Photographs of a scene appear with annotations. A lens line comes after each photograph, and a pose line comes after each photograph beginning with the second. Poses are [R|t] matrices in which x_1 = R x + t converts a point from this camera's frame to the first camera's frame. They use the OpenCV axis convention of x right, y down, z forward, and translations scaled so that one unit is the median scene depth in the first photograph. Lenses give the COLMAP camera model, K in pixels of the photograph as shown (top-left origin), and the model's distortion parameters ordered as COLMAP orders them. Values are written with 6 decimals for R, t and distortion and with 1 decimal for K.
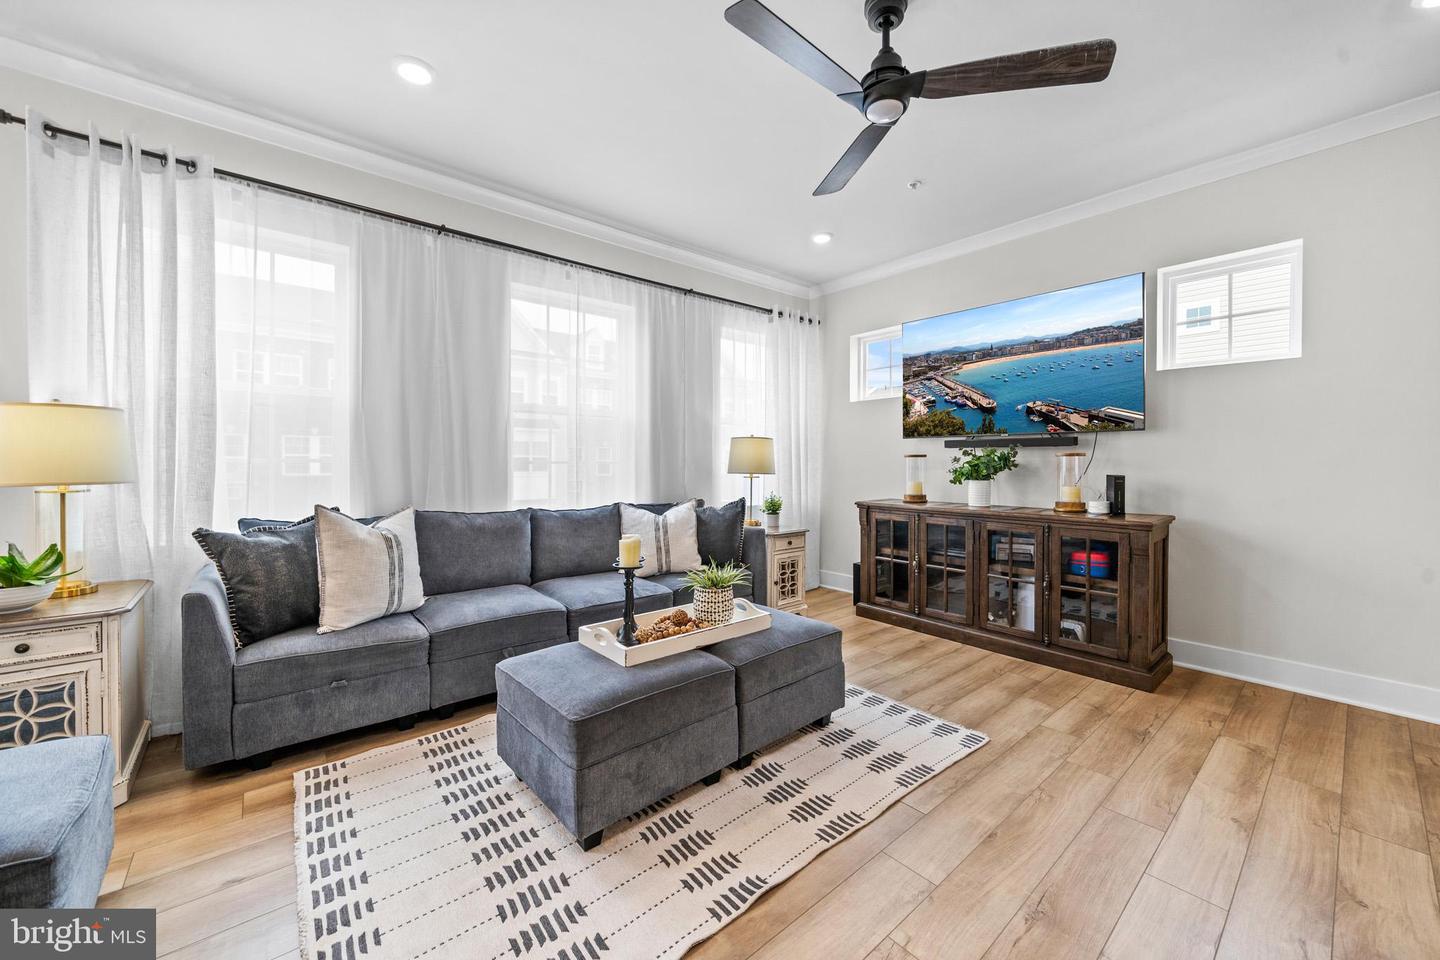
lens RADIAL K [[577.1, 0, 733.9], [0, 577.1, 470.2], [0, 0, 1]] dist [-0.003272, 0.001012]
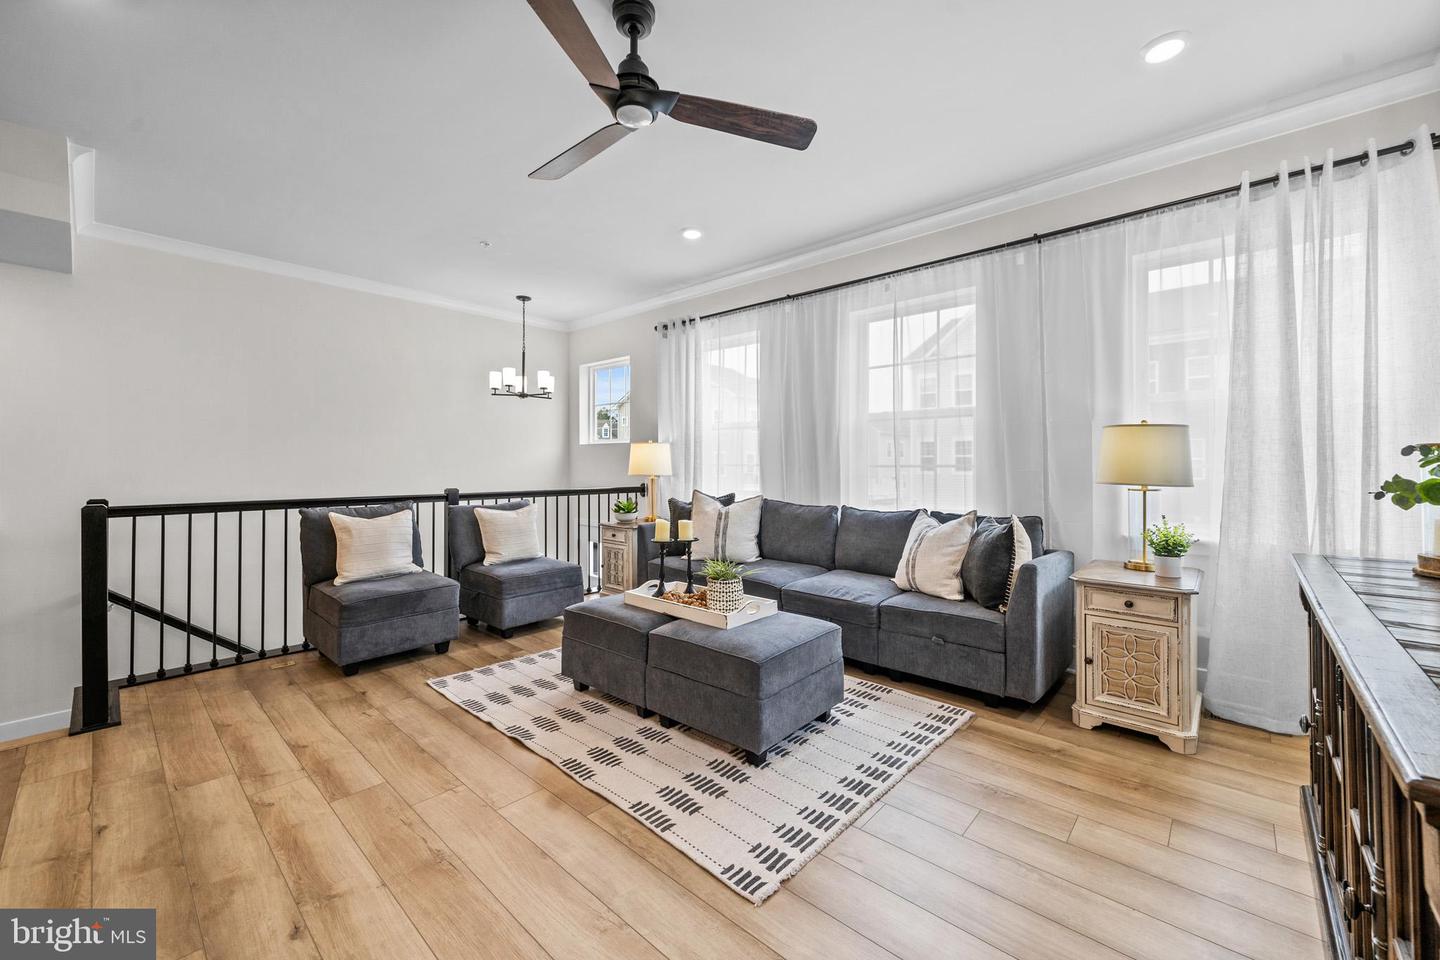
lens RADIAL K [[577.1, 0, 722.2], [0, 577.1, 467.6], [0, 0, 1]] dist [-0.003272, 0.001012]
pose [[0.091374, 0.003319, -0.995811, 0.719631], [-0.013815, 0.999902, 0.002065, -0.009089], [0.995721, 0.013569, 0.091411, 0.603698]]
